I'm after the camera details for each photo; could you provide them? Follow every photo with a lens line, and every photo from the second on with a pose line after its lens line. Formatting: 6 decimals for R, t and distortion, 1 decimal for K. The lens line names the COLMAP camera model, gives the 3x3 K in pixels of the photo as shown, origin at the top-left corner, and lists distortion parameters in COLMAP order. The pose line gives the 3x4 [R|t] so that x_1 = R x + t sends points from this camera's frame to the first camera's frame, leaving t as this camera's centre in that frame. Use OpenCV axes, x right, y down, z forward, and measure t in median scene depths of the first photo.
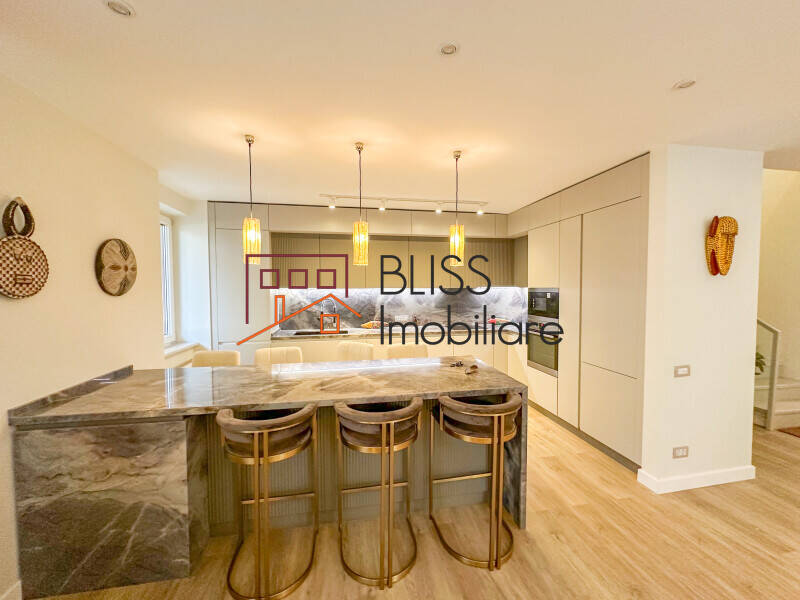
lens RADIAL K [[319.9, 0, 401.7], [0, 319.9, 300.8], [0, 0, 1]] dist [-0.000822, 0.000641]
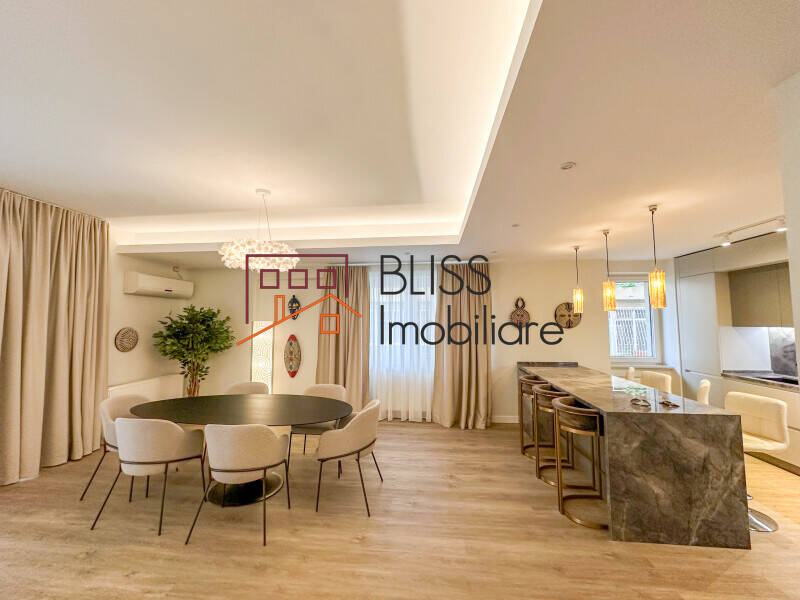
lens RADIAL K [[319.9, 0, 401.4], [0, 319.9, 301.7], [0, 0, 1]] dist [-0.000822, 0.000641]
pose [[-0.276940, -0.050497, -0.959559, 1.701168], [-0.038128, 0.998409, -0.041537, -0.068490], [0.960130, 0.025083, -0.278425, 0.552610]]
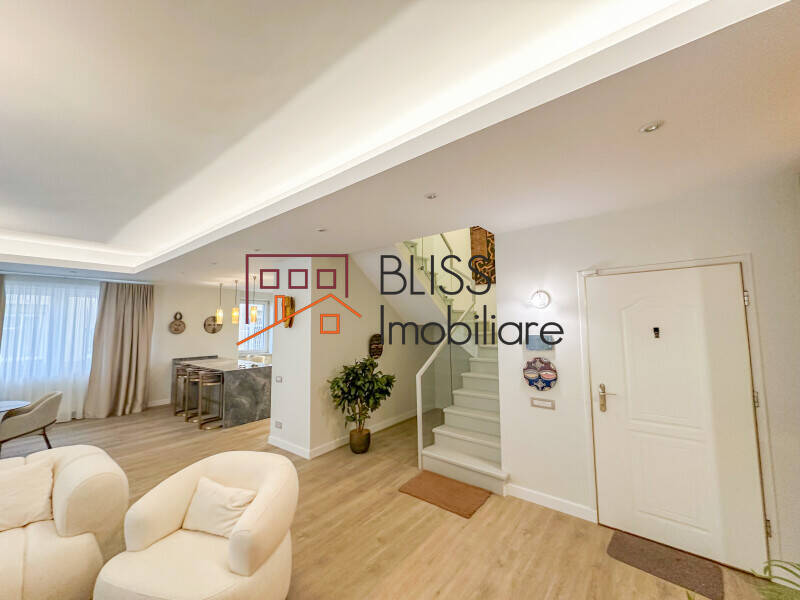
lens RADIAL K [[319.9, 0, 401.2], [0, 319.9, 297.7], [0, 0, 1]] dist [-0.000822, 0.000641]
pose [[0.655821, -0.062302, -0.752342, 3.227349], [-0.028016, 0.993894, -0.106727, -0.091704], [0.754397, 0.091071, 0.650071, 0.302863]]
